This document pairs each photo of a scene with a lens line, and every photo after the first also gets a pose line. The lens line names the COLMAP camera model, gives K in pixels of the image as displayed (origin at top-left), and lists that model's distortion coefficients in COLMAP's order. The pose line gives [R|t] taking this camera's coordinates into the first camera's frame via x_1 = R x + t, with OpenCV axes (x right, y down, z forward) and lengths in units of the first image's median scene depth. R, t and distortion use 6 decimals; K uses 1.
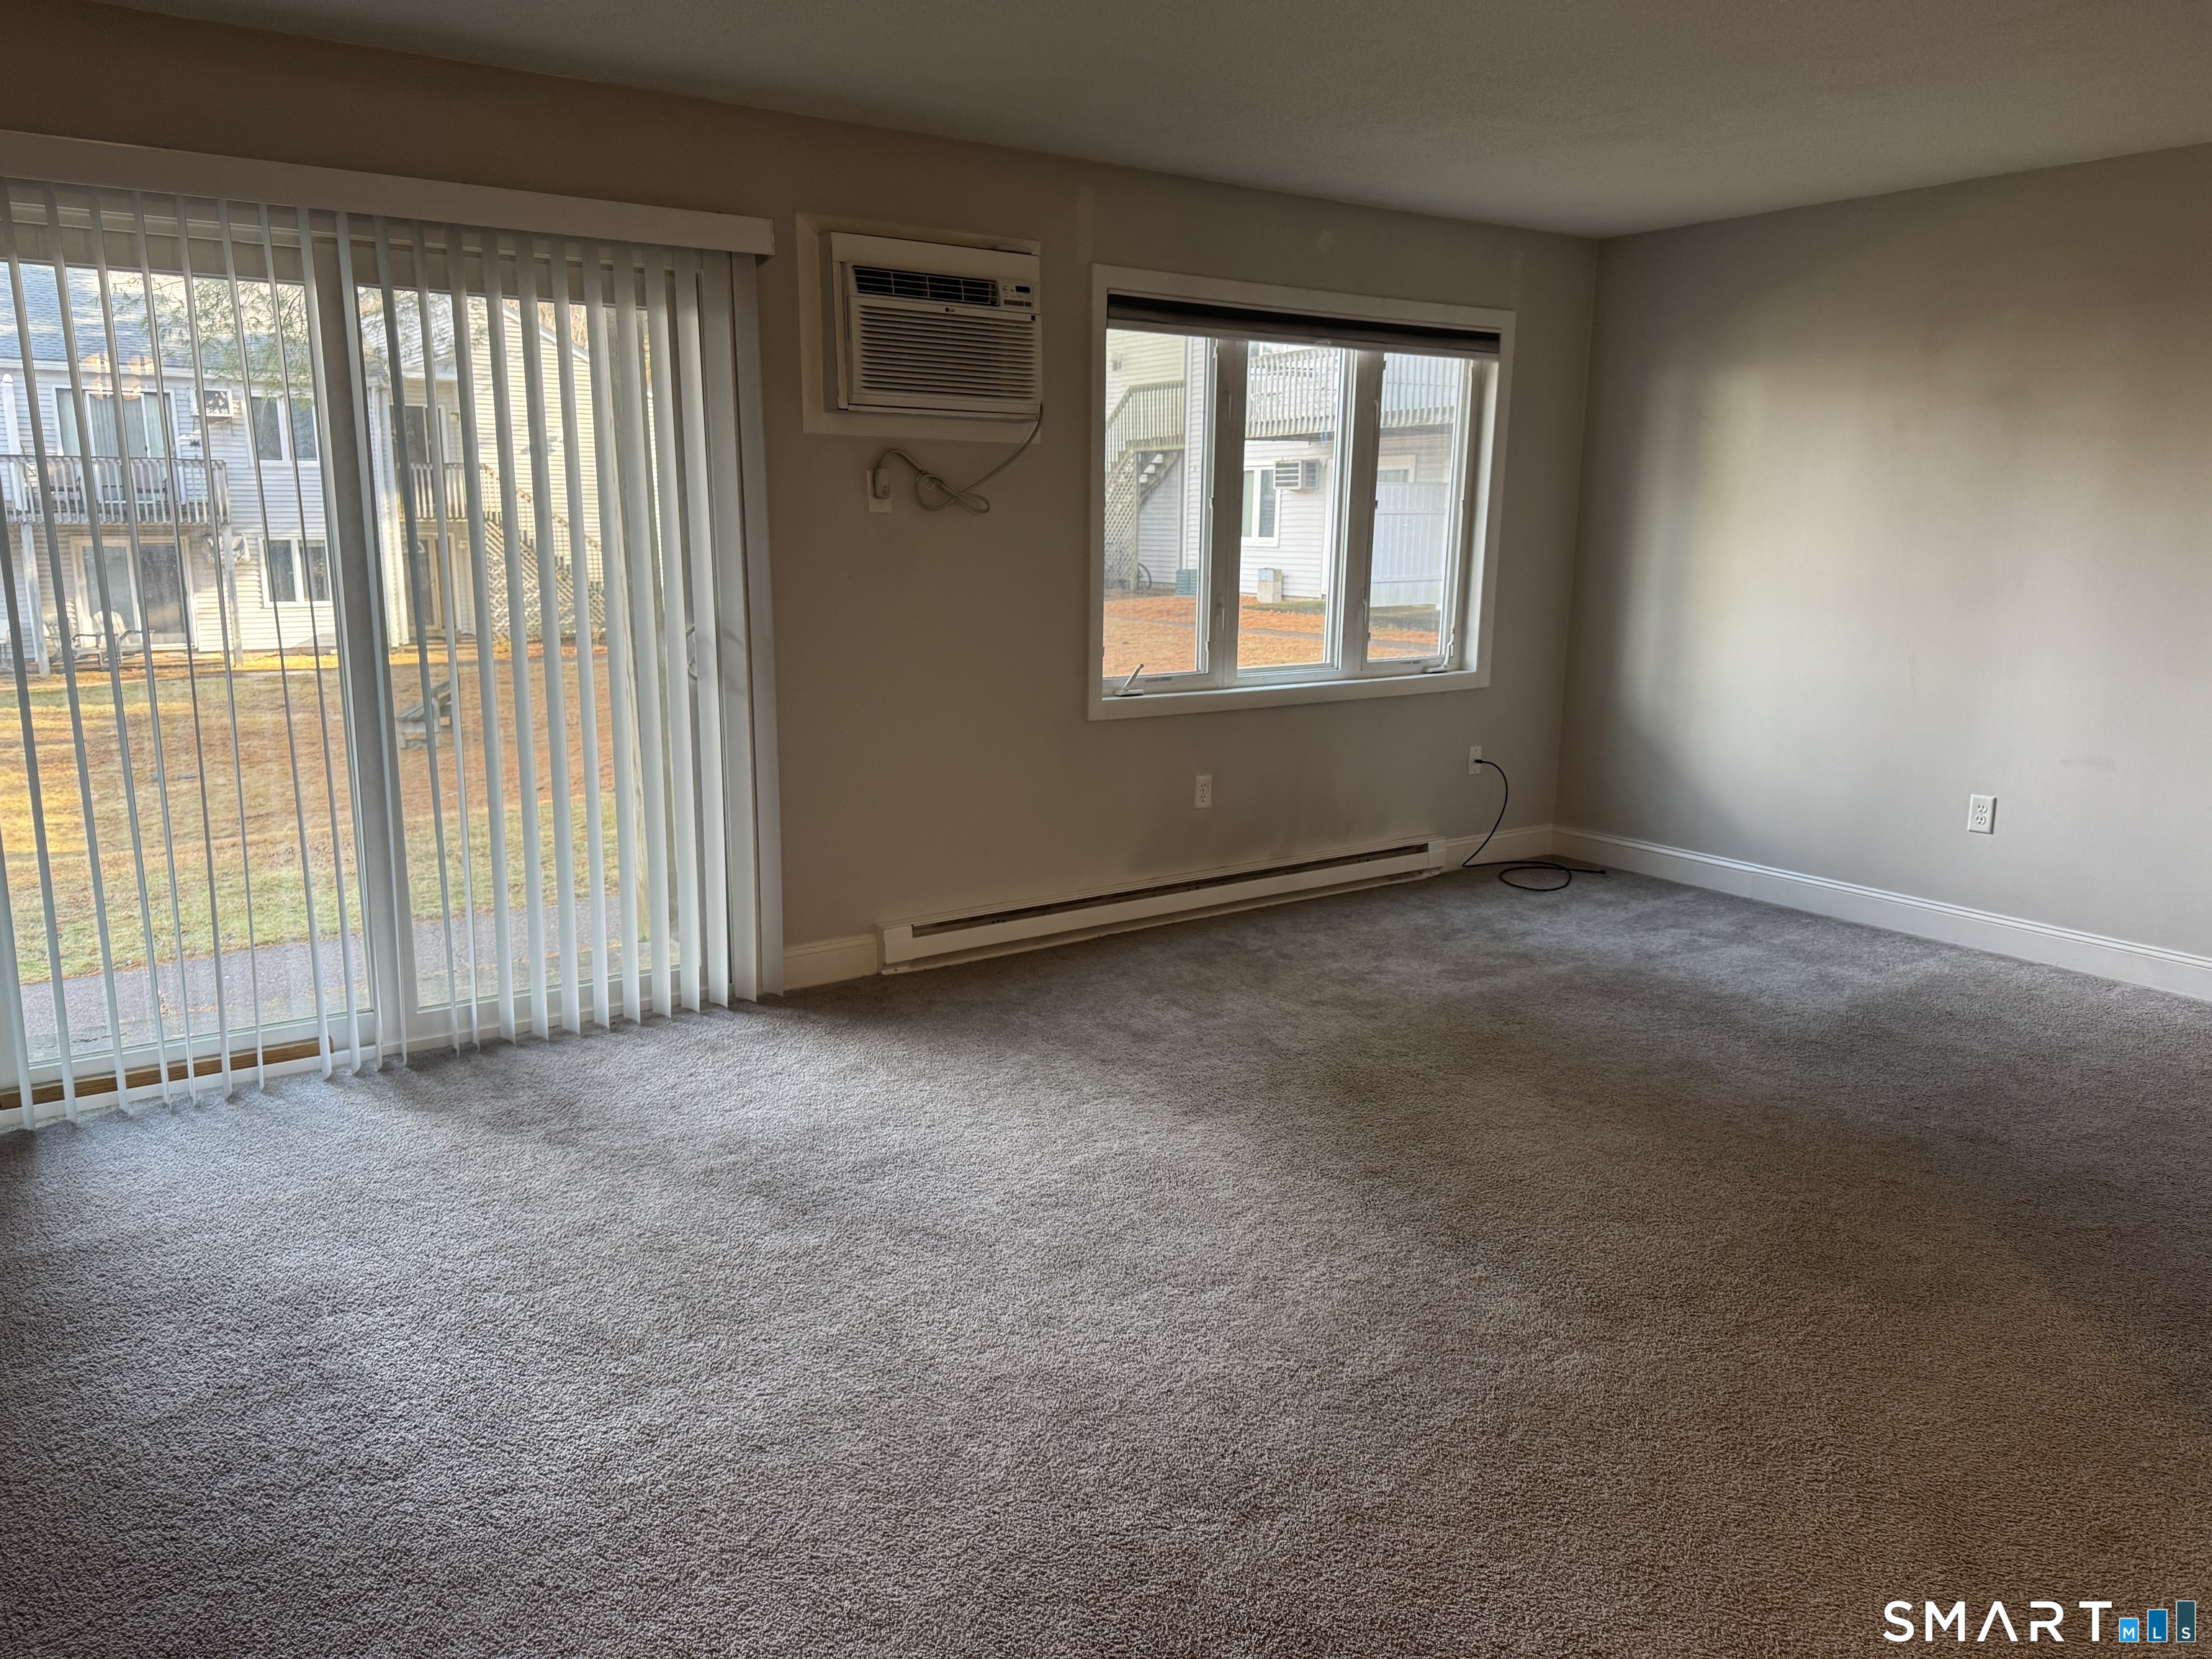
lens RADIAL K [[1582.8, 0, 1107.0], [0, 1582.8, 841.2], [0, 0, 1]] dist [0.058311, -0.009786]
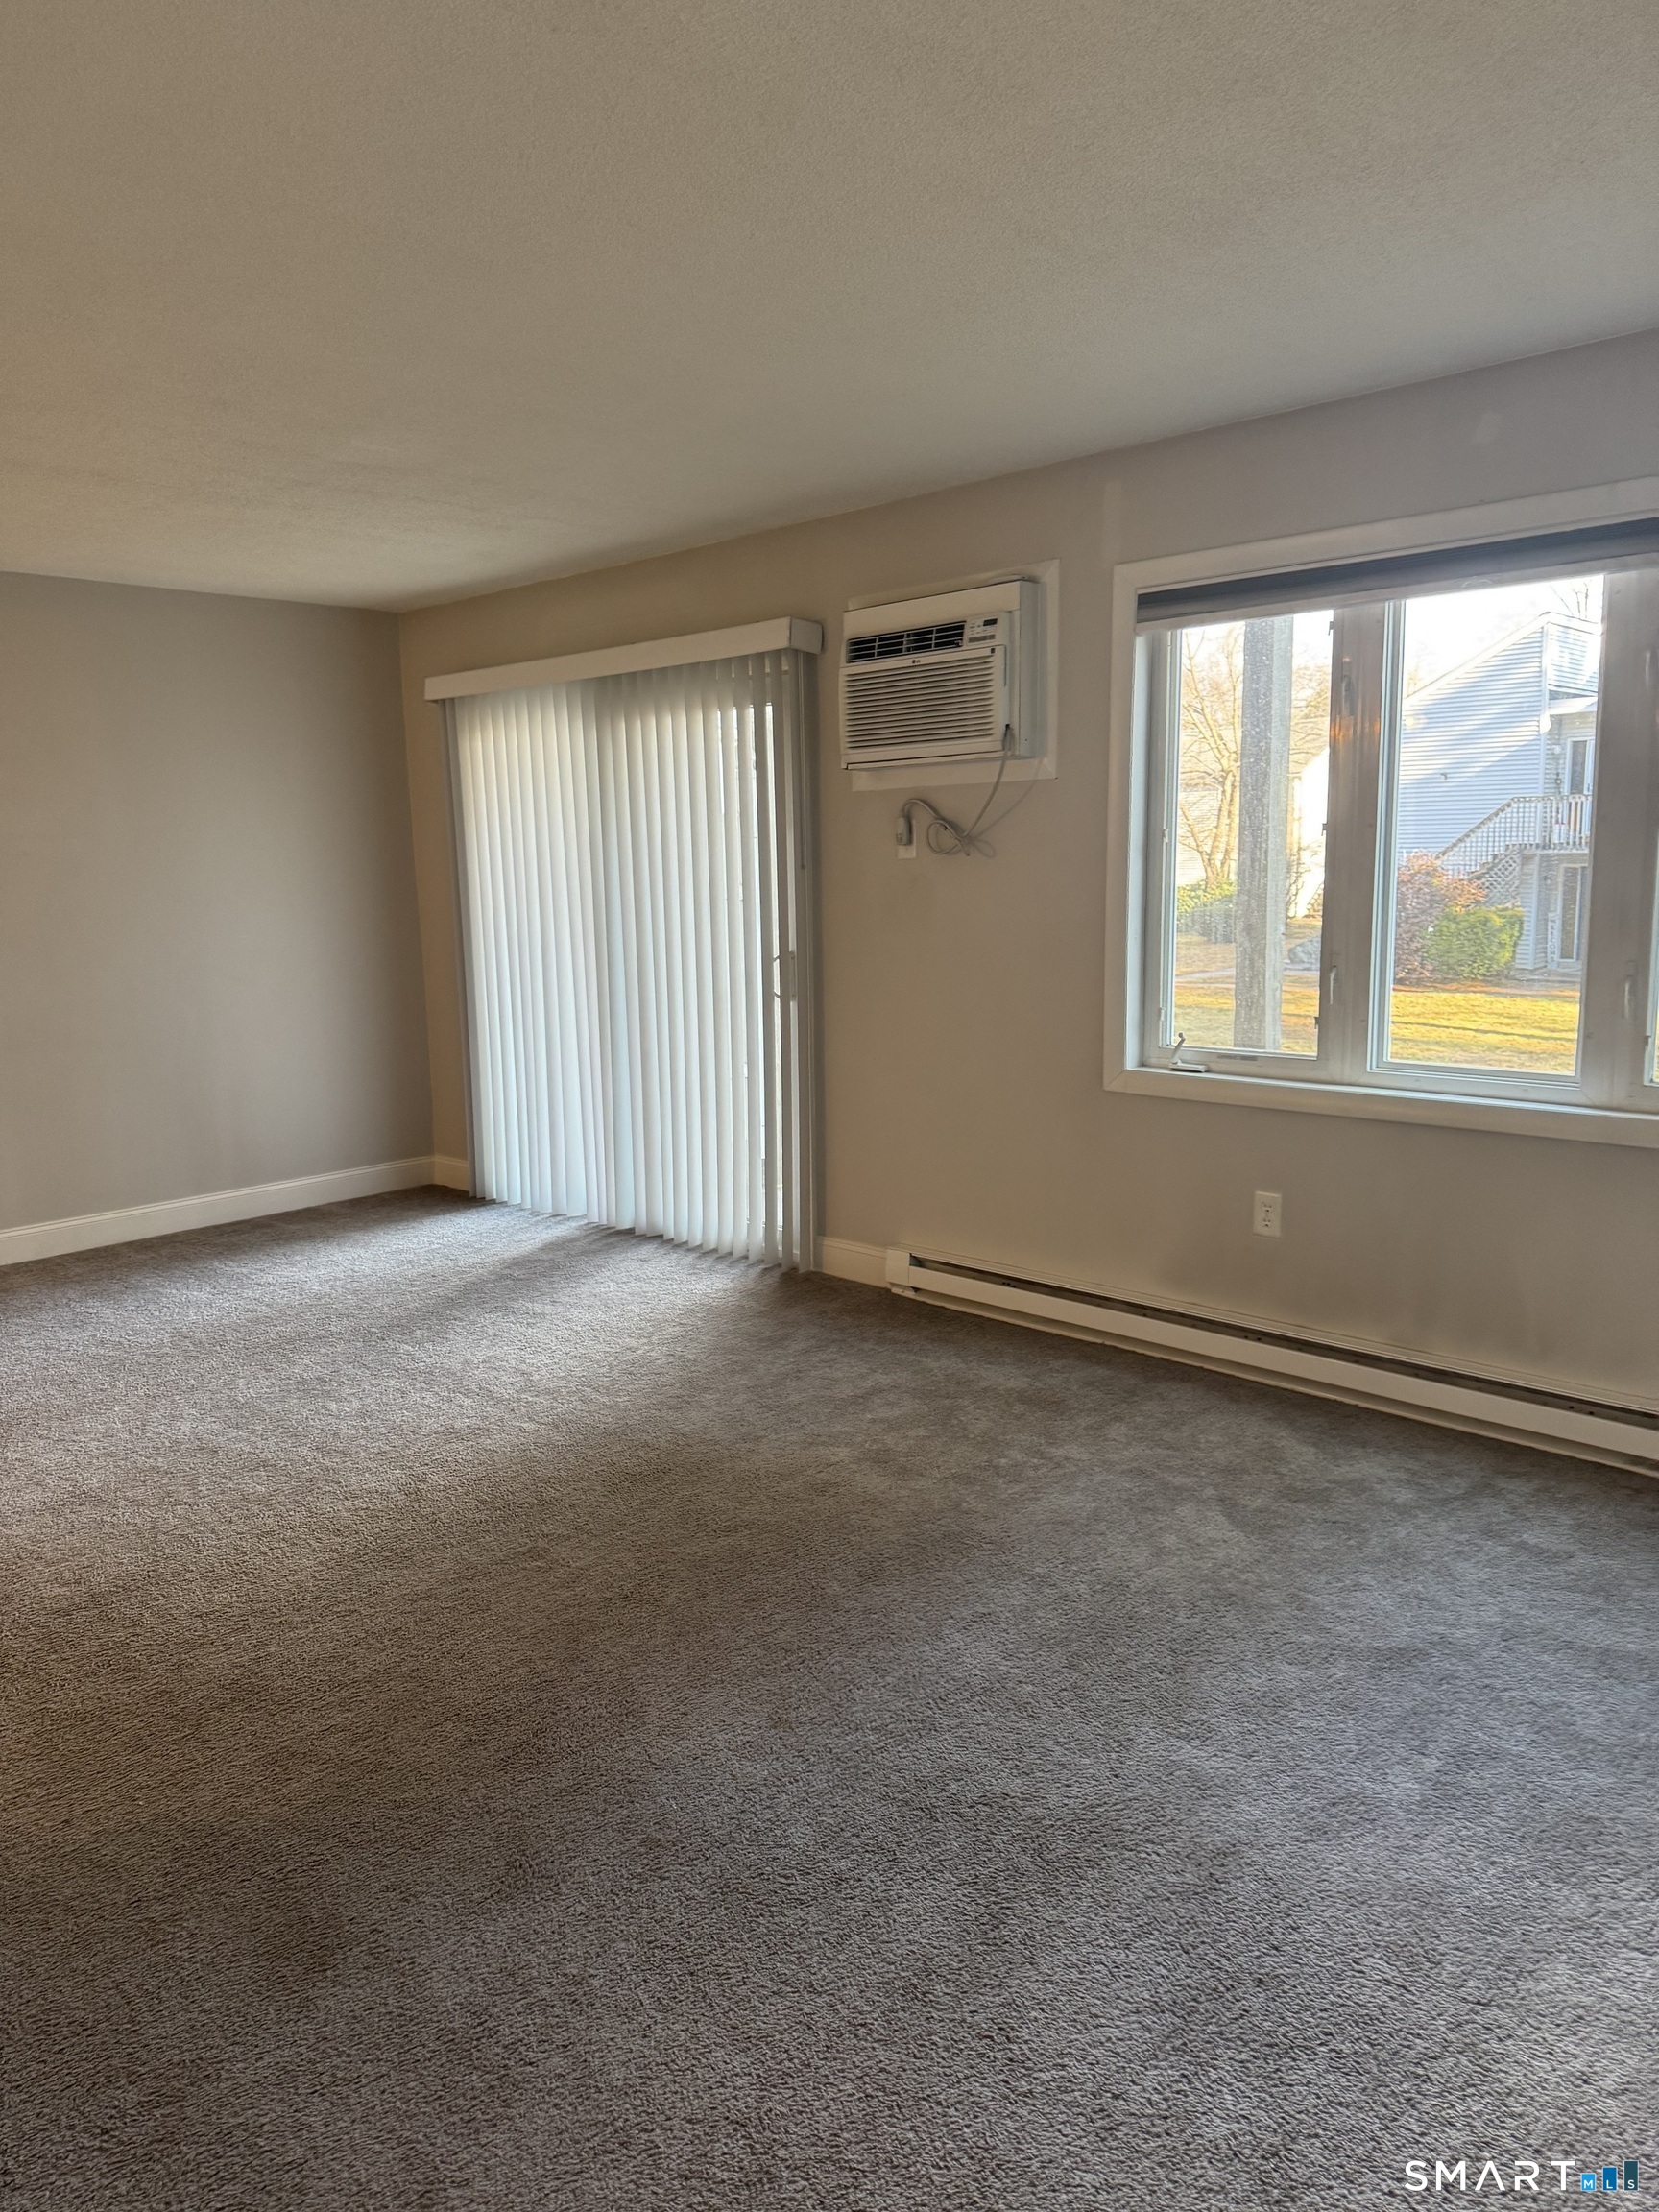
lens RADIAL K [[1582.8, 0, 824.7], [0, 1582.8, 1100.9], [0, 0, 1]] dist [0.058311, -0.009786]
pose [[0.161129, 0.145088, -0.976211, 0.880728], [-0.167172, 0.978854, 0.117888, -0.160175], [0.972672, 0.144200, 0.181976, 0.759933]]
